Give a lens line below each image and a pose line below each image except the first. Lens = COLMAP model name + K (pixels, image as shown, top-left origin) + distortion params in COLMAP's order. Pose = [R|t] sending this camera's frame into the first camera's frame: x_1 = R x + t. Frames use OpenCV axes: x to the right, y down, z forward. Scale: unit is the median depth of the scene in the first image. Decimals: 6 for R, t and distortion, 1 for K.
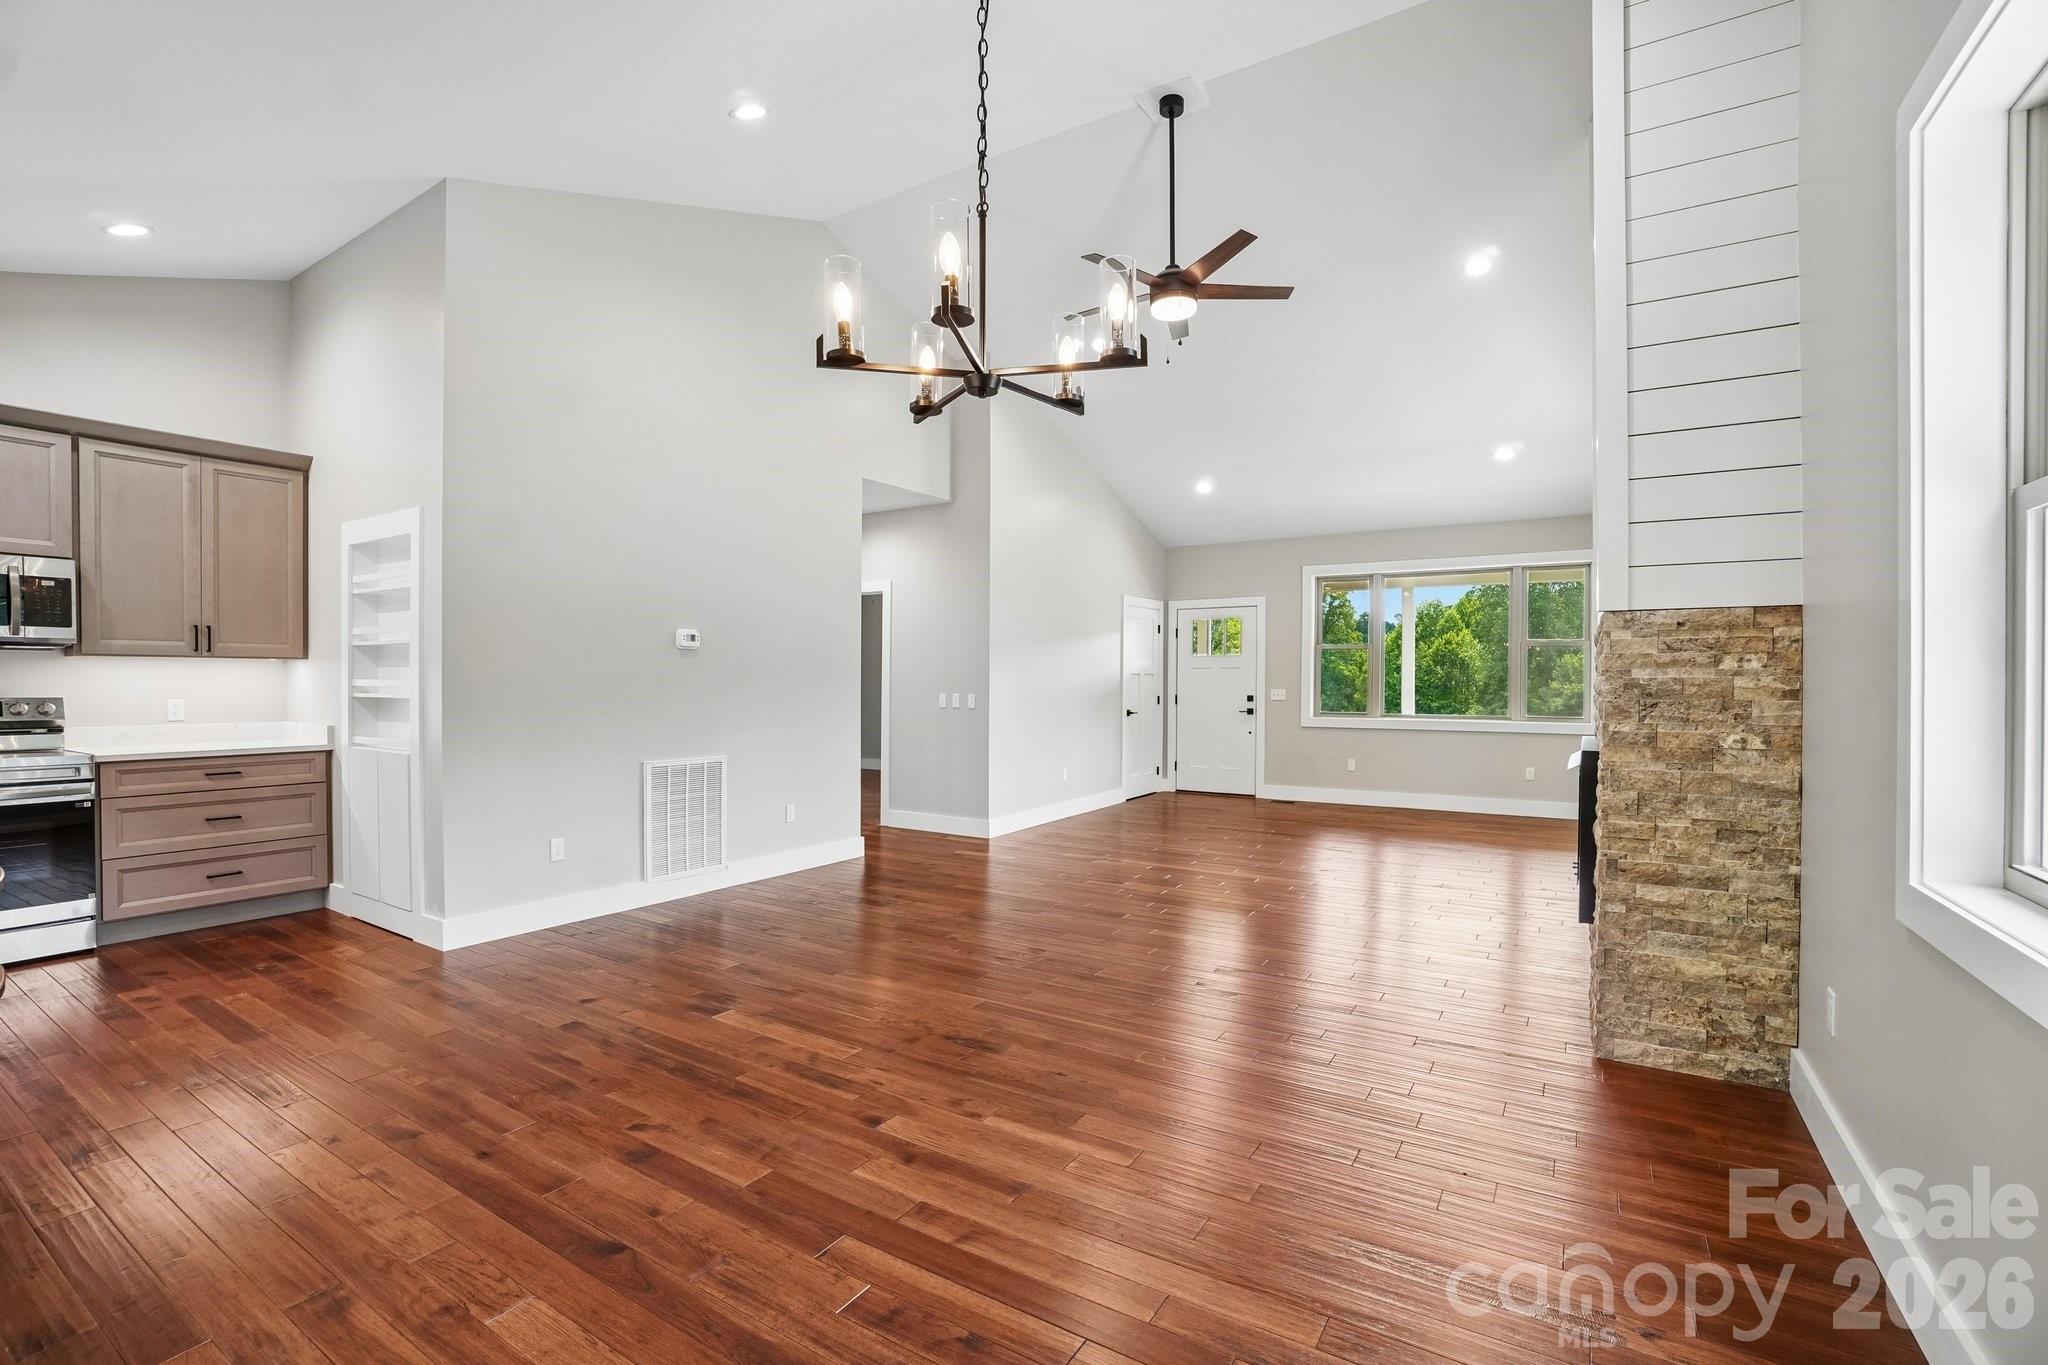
lens RADIAL K [[905.4, 0, 1018.3], [0, 905.4, 685.7], [0, 0, 1]] dist [-0.058380, 0.021124]
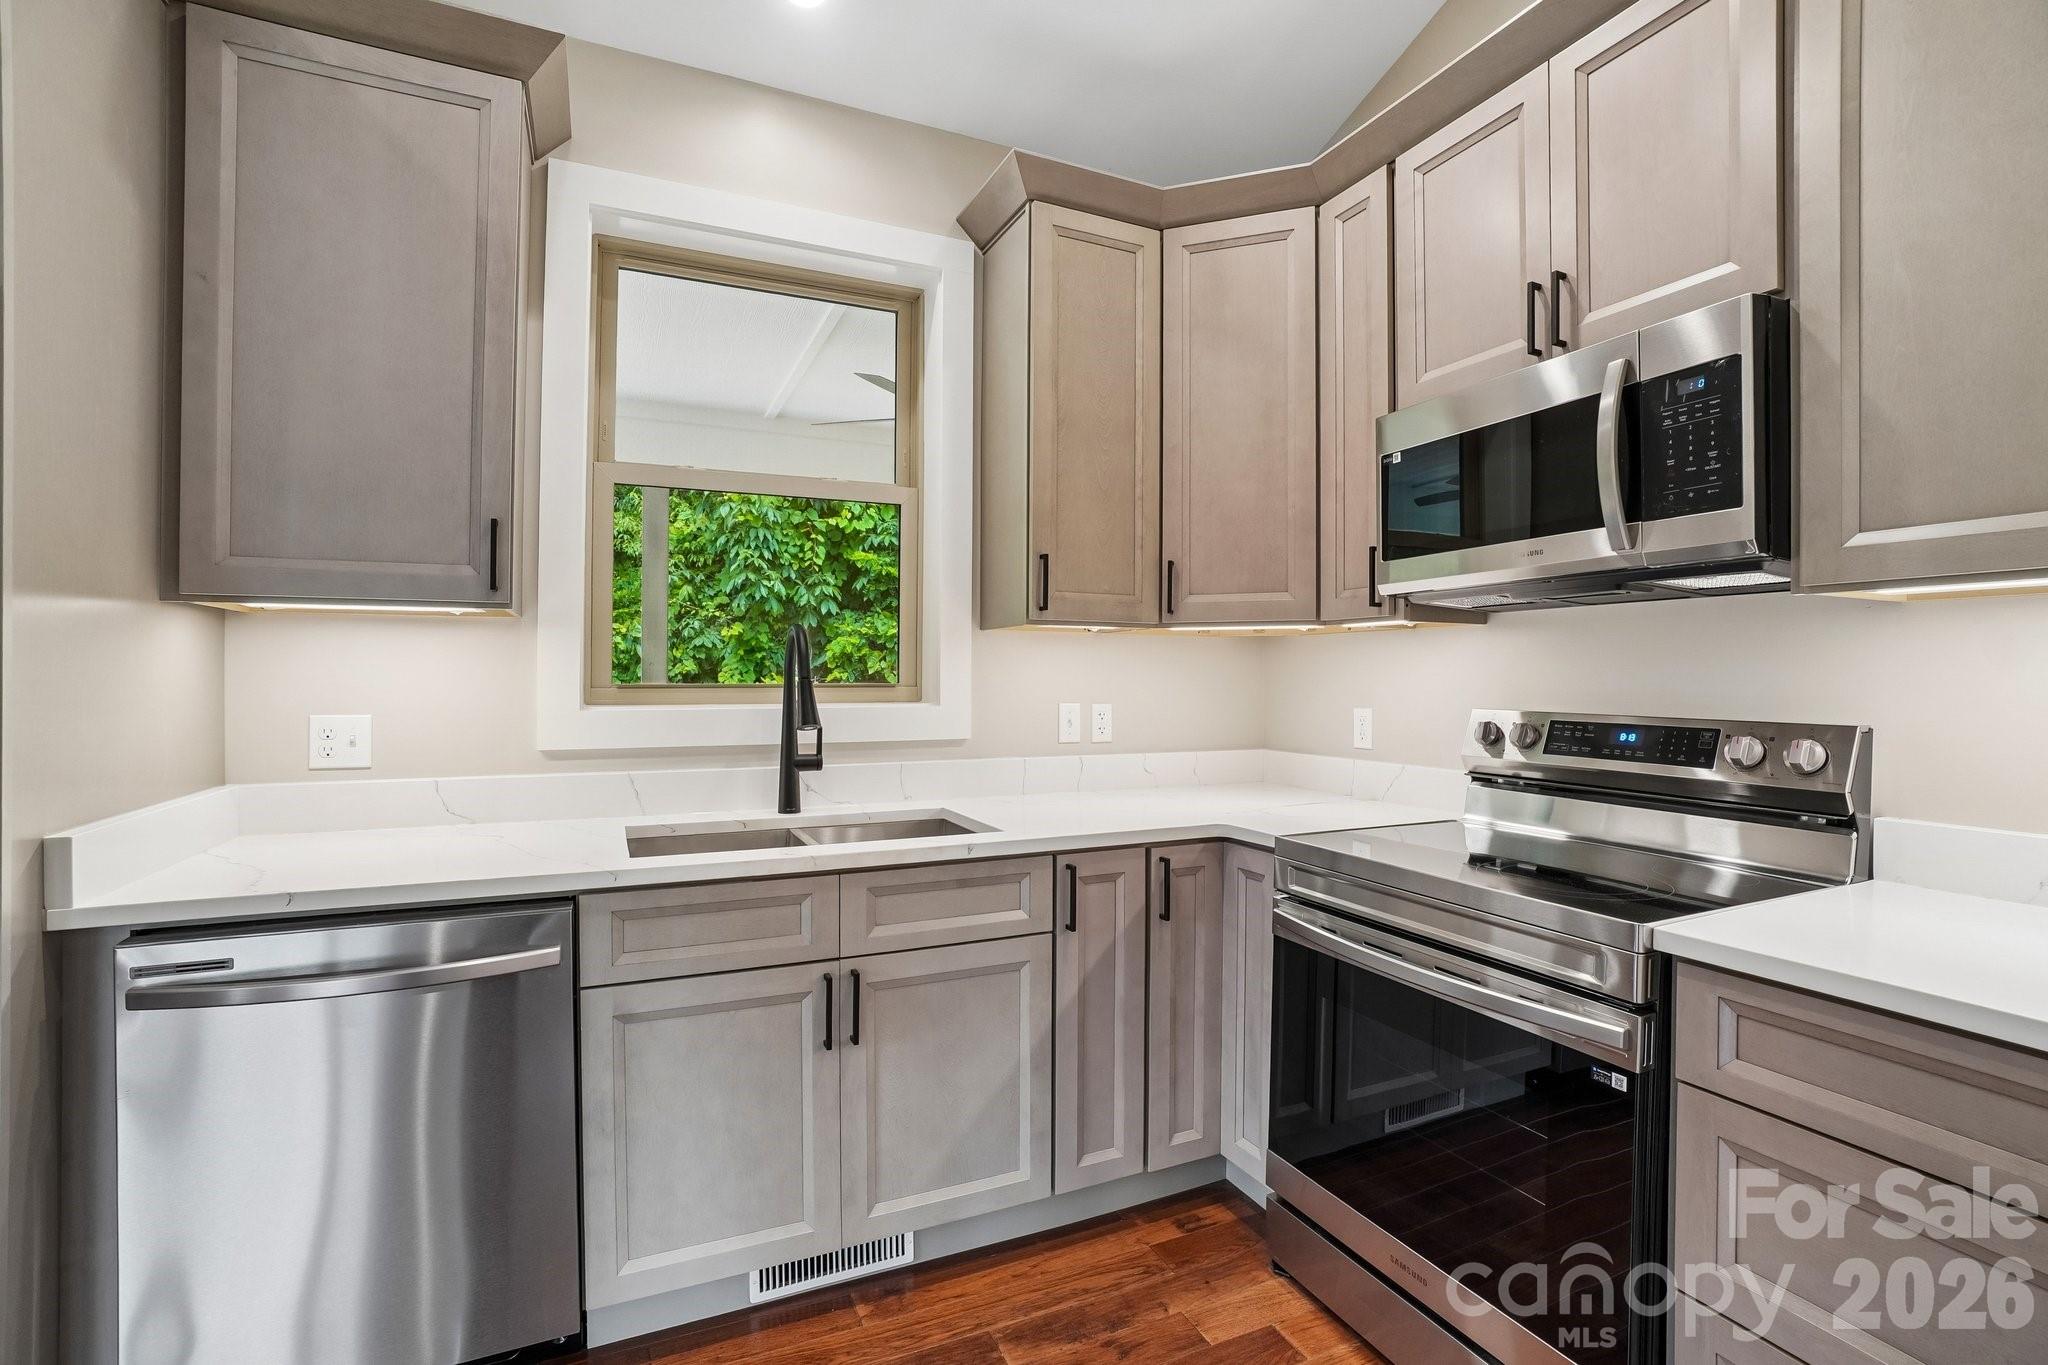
lens RADIAL K [[922.1, 0, 1025.7], [0, 922.1, 677.8], [0, 0, 1]] dist [-0.048156, 0.000446]
pose [[-0.540149, -0.002278, -0.841567, -0.594525], [-0.010068, 0.999942, 0.003755, -0.002685], [0.841509, 0.010501, -0.540140, 0.844491]]
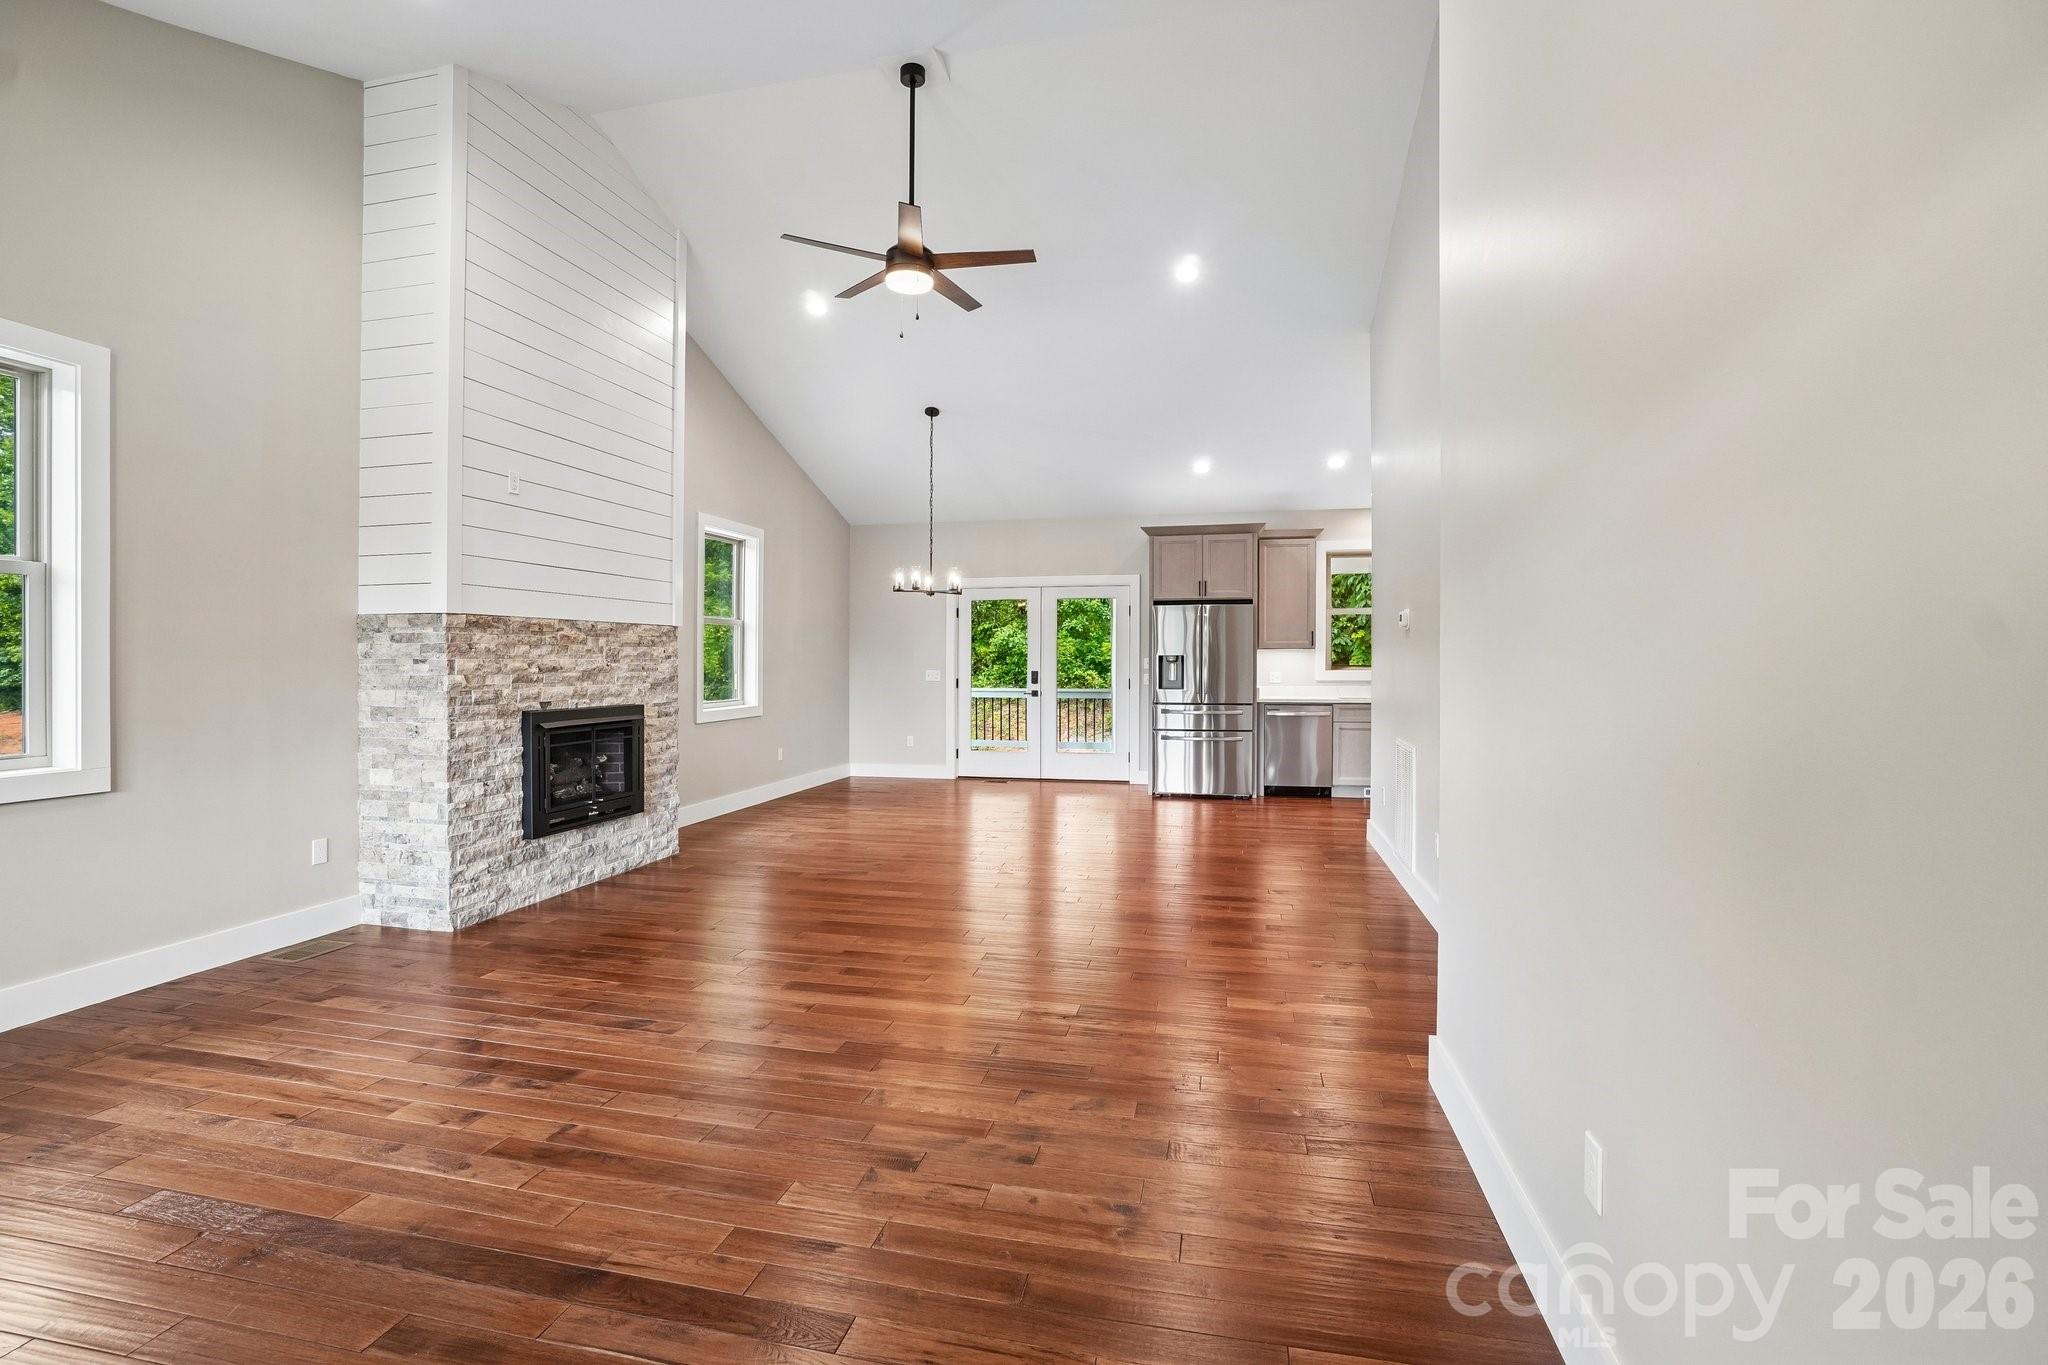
lens RADIAL K [[933.1, 0, 1017.0], [0, 933.1, 679.0], [0, 0, 1]] dist [-0.025965, 0.000197]
pose [[-0.941389, 0.004777, -0.337289, 0.409645], [-0.004108, 0.999663, 0.025621, -0.014075], [0.337298, 0.025505, -0.941052, 2.031550]]
